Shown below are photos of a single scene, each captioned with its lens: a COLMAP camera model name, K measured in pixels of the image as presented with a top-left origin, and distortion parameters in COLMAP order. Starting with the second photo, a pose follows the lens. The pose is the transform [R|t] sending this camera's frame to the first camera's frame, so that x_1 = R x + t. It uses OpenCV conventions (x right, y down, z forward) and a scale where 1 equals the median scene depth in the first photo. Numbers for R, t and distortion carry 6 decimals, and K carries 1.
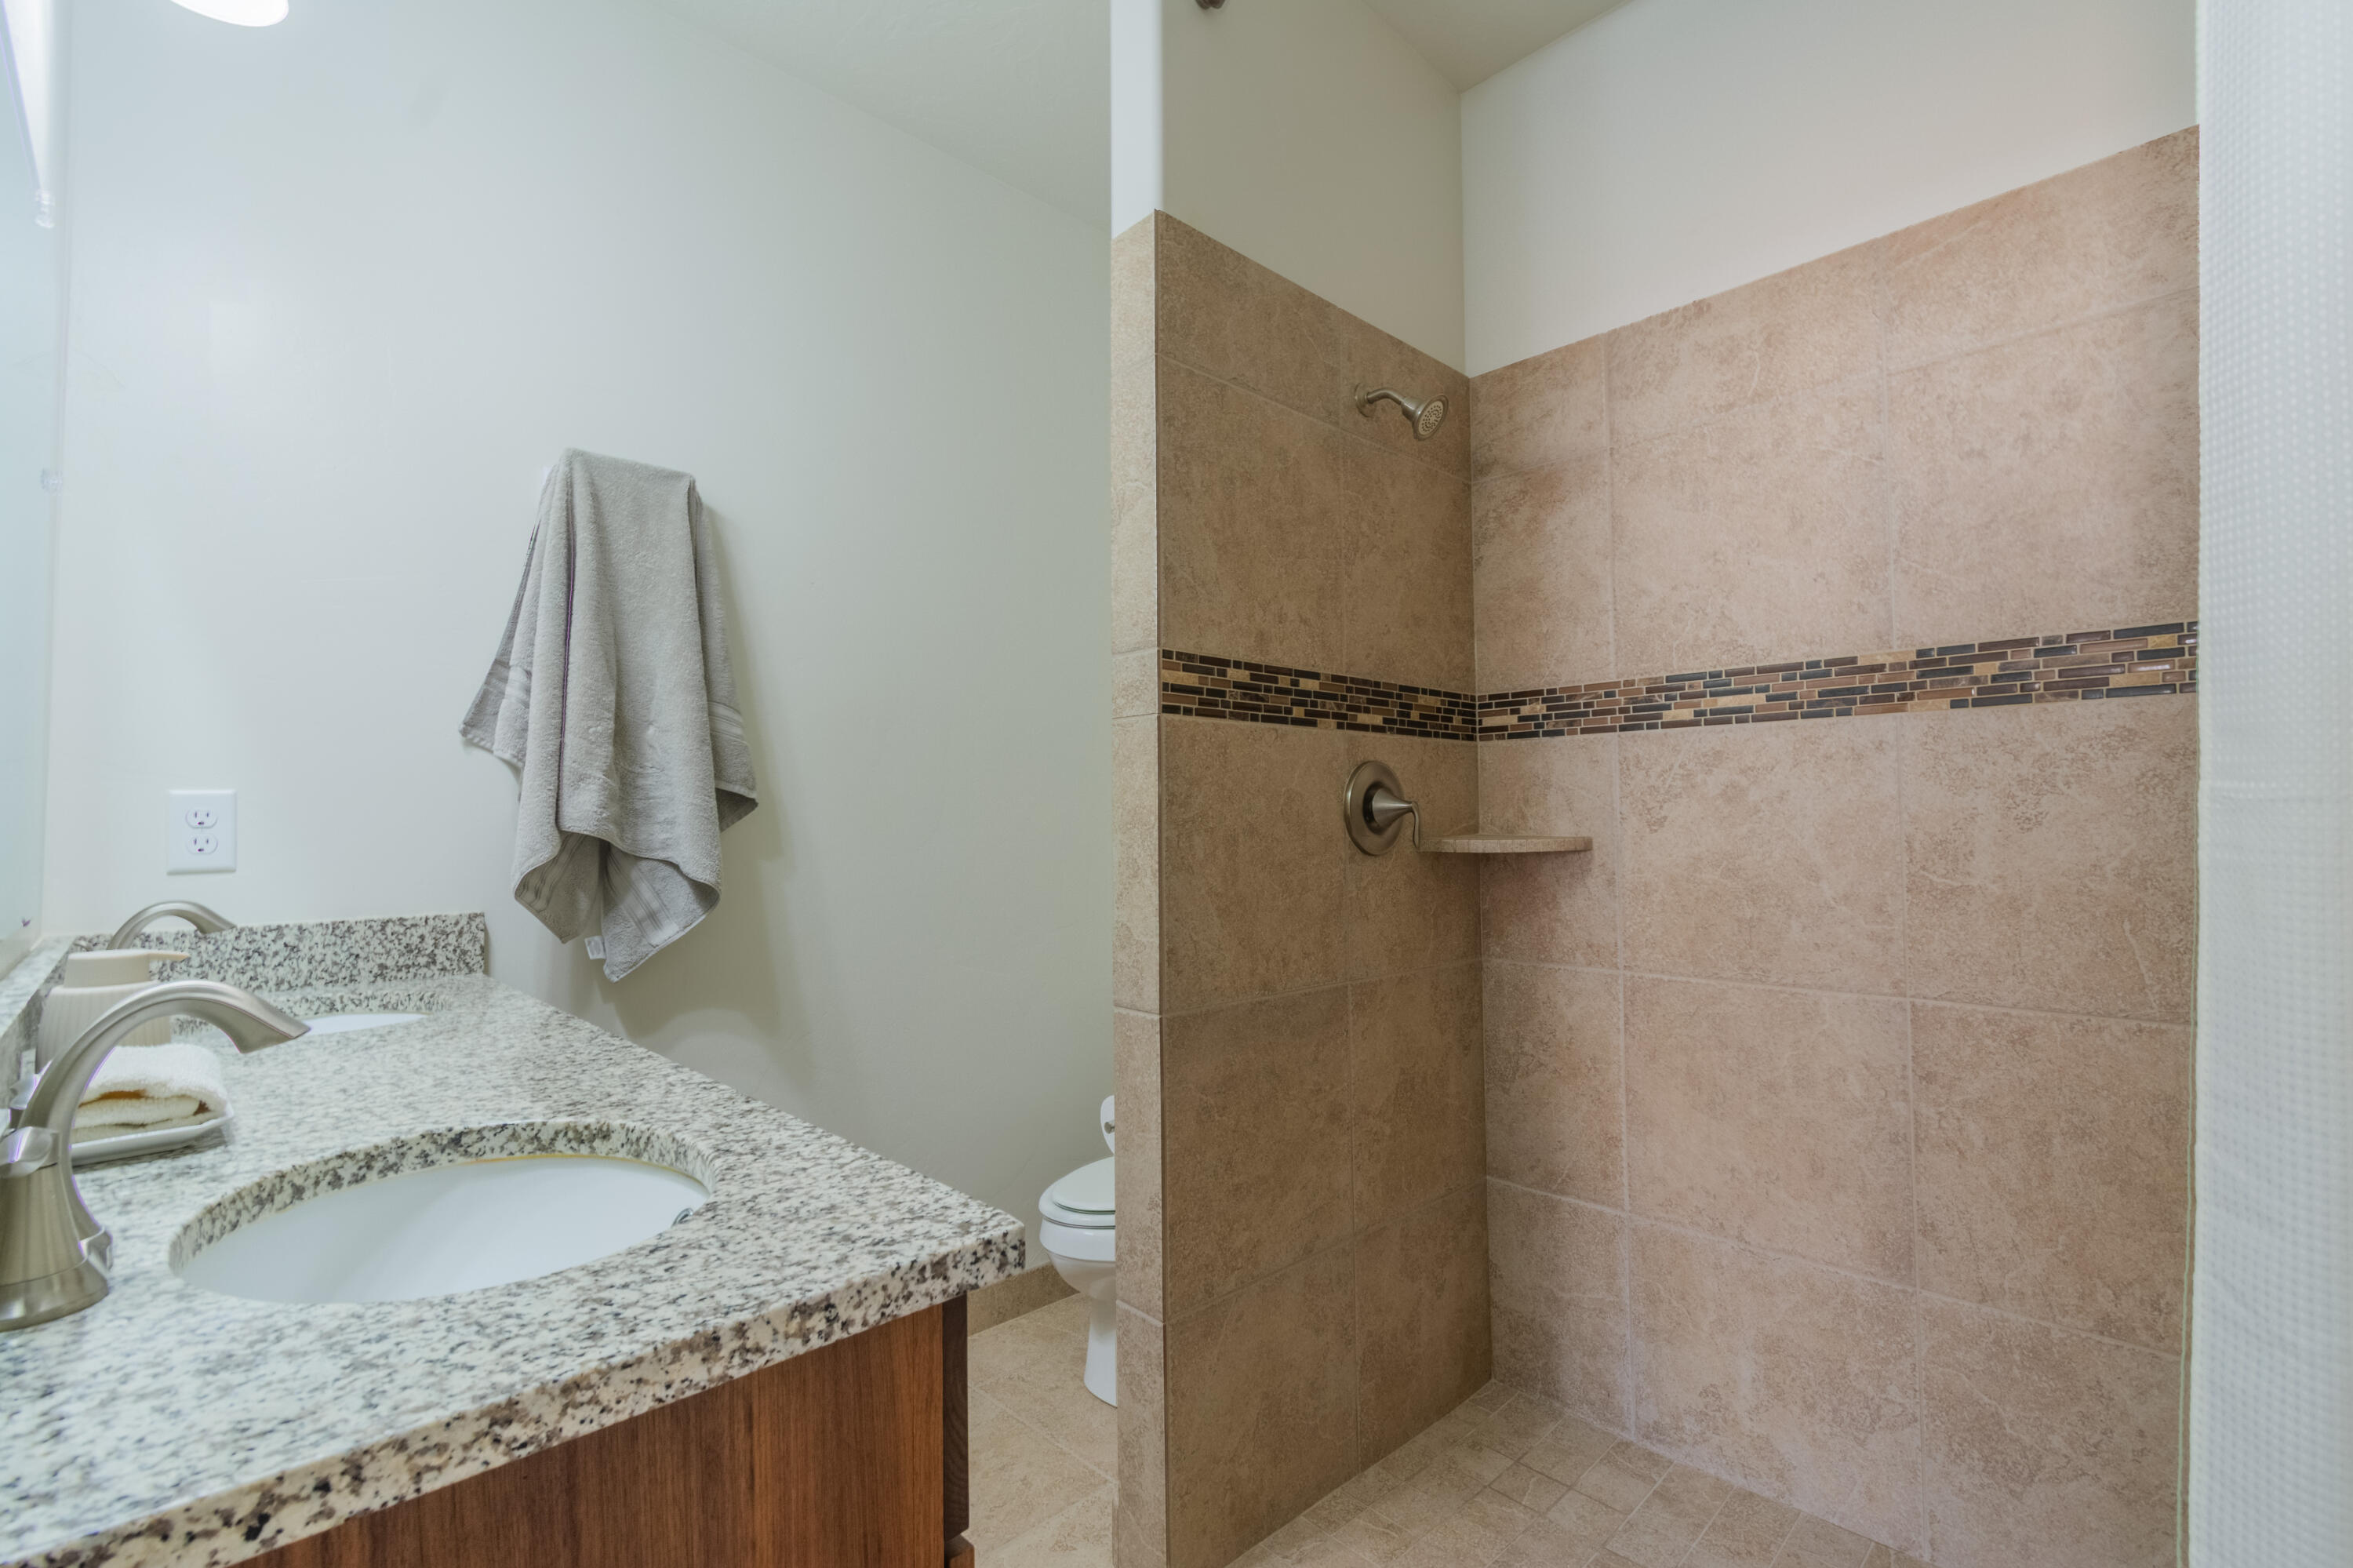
lens RADIAL K [[1053.3, 0, 1176.5], [0, 1053.3, 784.0], [0, 0, 1]] dist [0.000212, -0.000041]
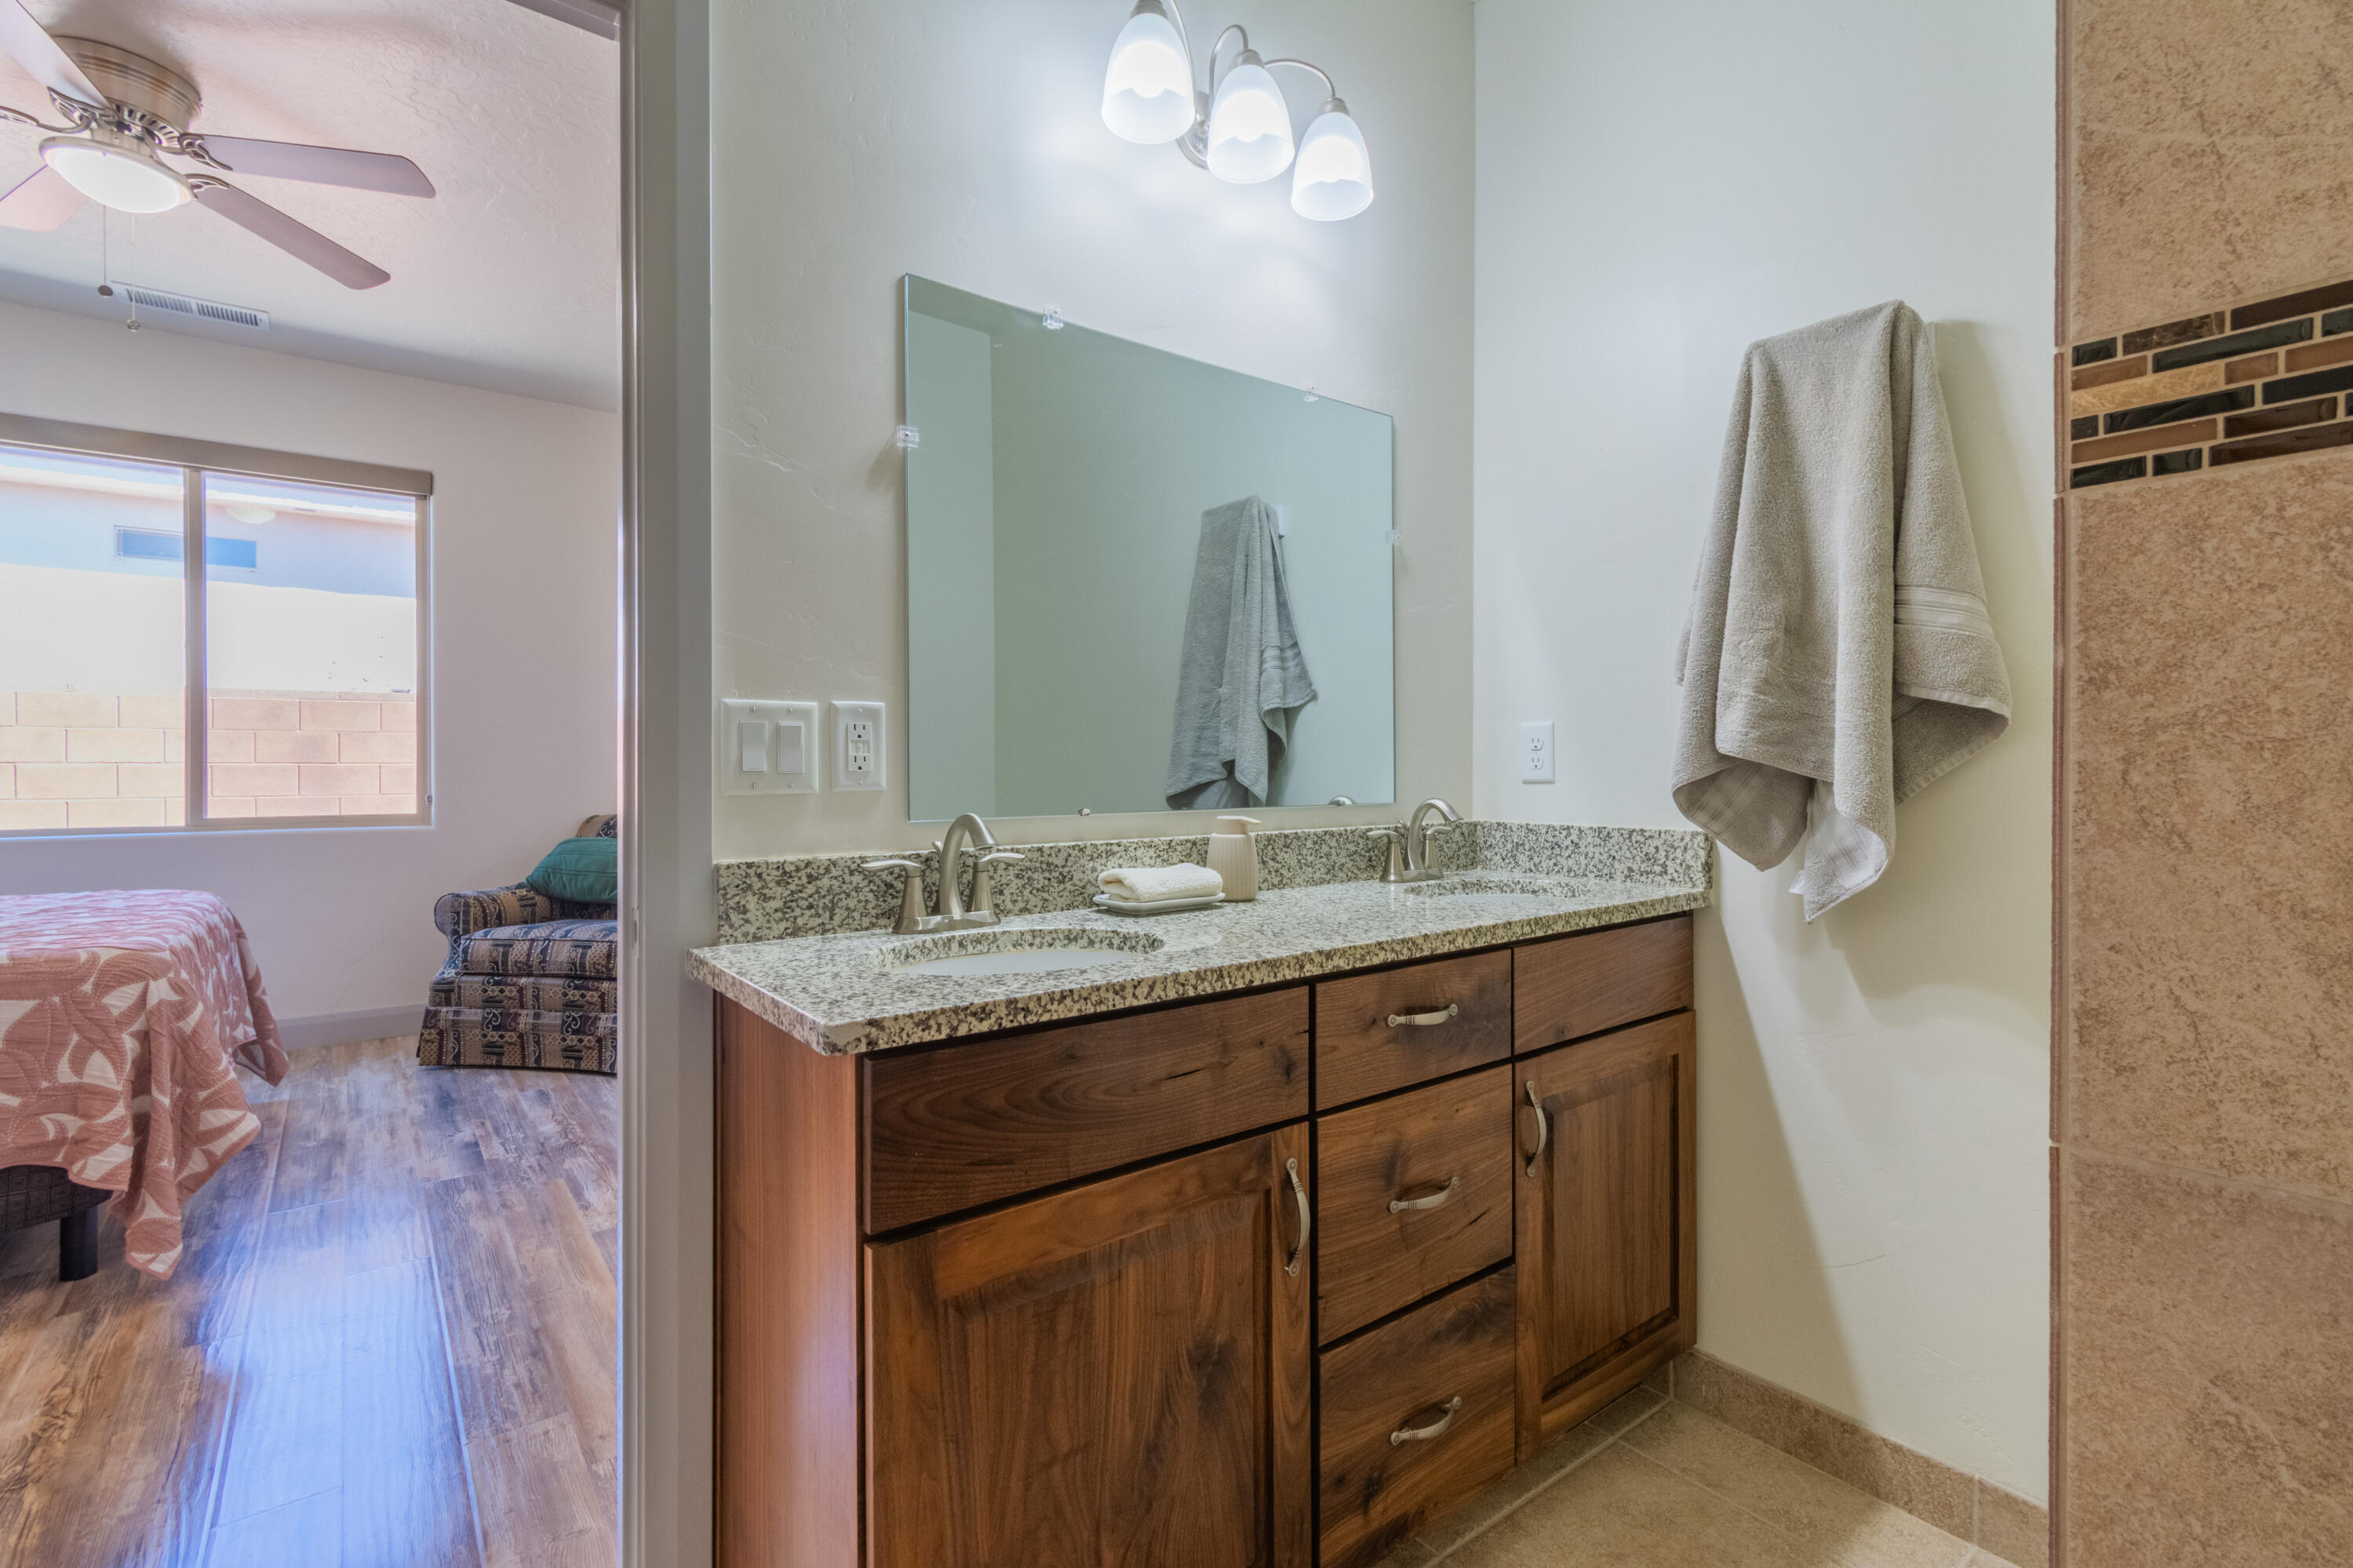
lens RADIAL K [[1083.9, 0, 1181.0], [0, 1083.9, 771.8], [0, 0, 1]] dist [0.002036, 0.000180]
pose [[-0.112768, 0.015542, -0.993500, 0.484100], [0.037221, 0.999242, 0.011407, 0.034093], [0.992924, -0.035692, -0.113261, 0.648692]]
